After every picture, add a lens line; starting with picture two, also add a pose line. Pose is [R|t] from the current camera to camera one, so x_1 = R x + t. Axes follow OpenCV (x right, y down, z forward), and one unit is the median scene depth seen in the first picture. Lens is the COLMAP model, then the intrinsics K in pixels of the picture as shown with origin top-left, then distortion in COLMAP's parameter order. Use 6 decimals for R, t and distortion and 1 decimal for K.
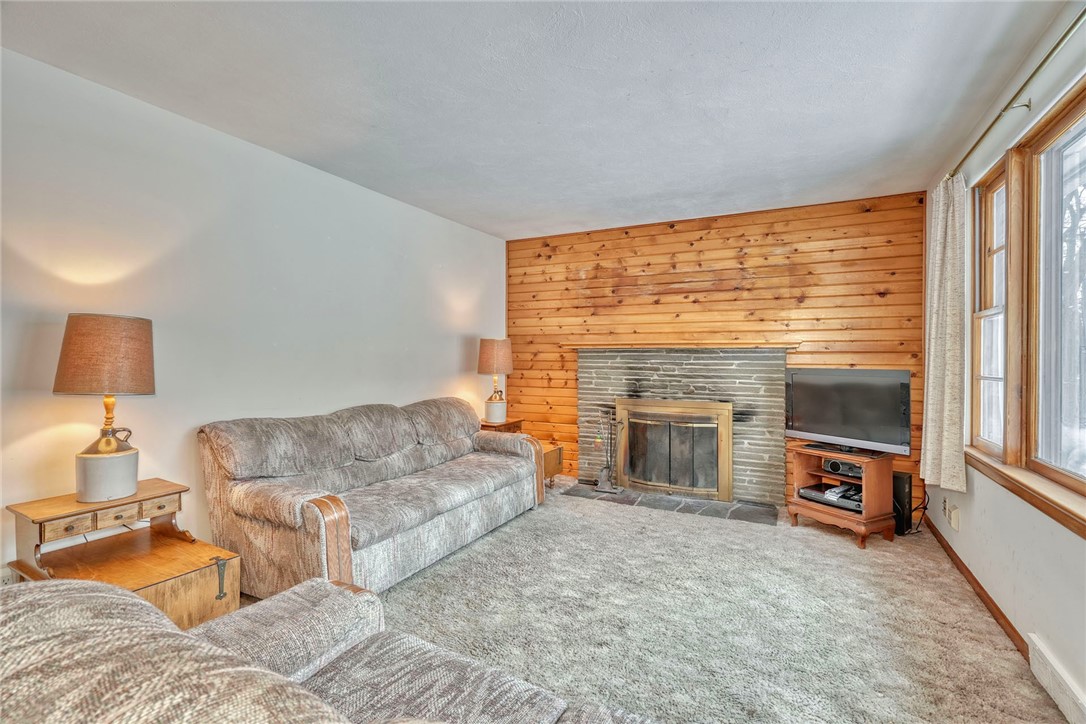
lens RADIAL K [[495.5, 0, 547.6], [0, 495.5, 360.6], [0, 0, 1]] dist [-0.011280, 0.003238]
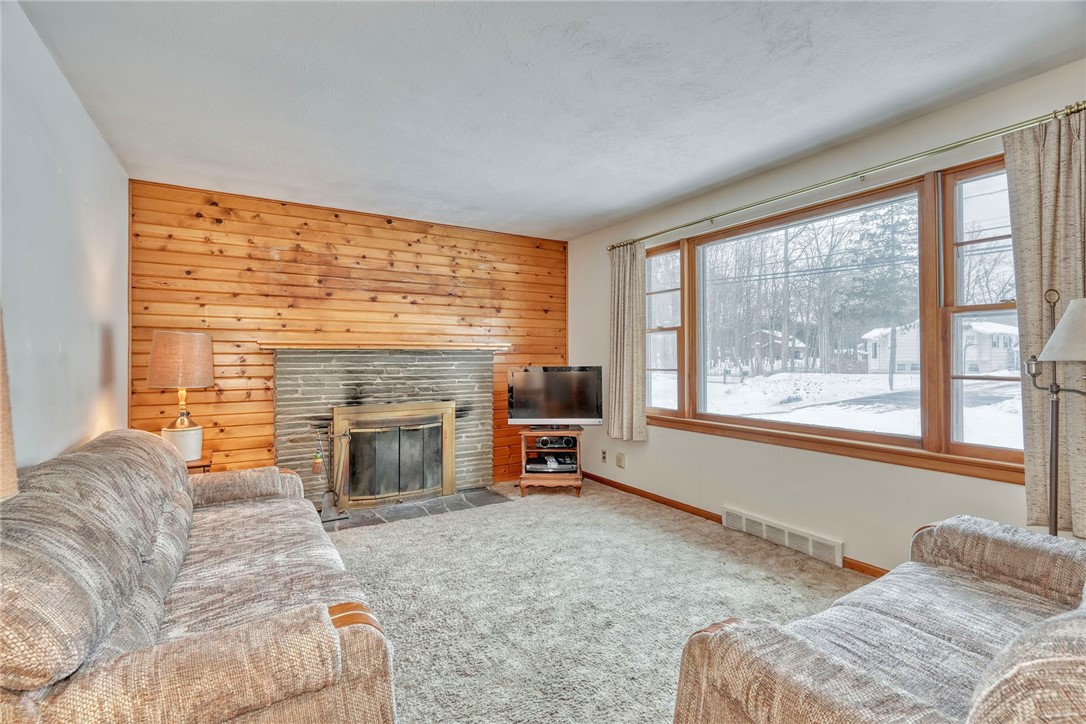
lens RADIAL K [[495.5, 0, 538.5], [0, 495.5, 357.4], [0, 0, 1]] dist [-0.011280, 0.003238]
pose [[0.522536, -0.004639, 0.852605, -0.524542], [0.012959, 0.999913, -0.002502, -0.004539], [-0.852519, 0.012356, 0.522551, 0.330728]]
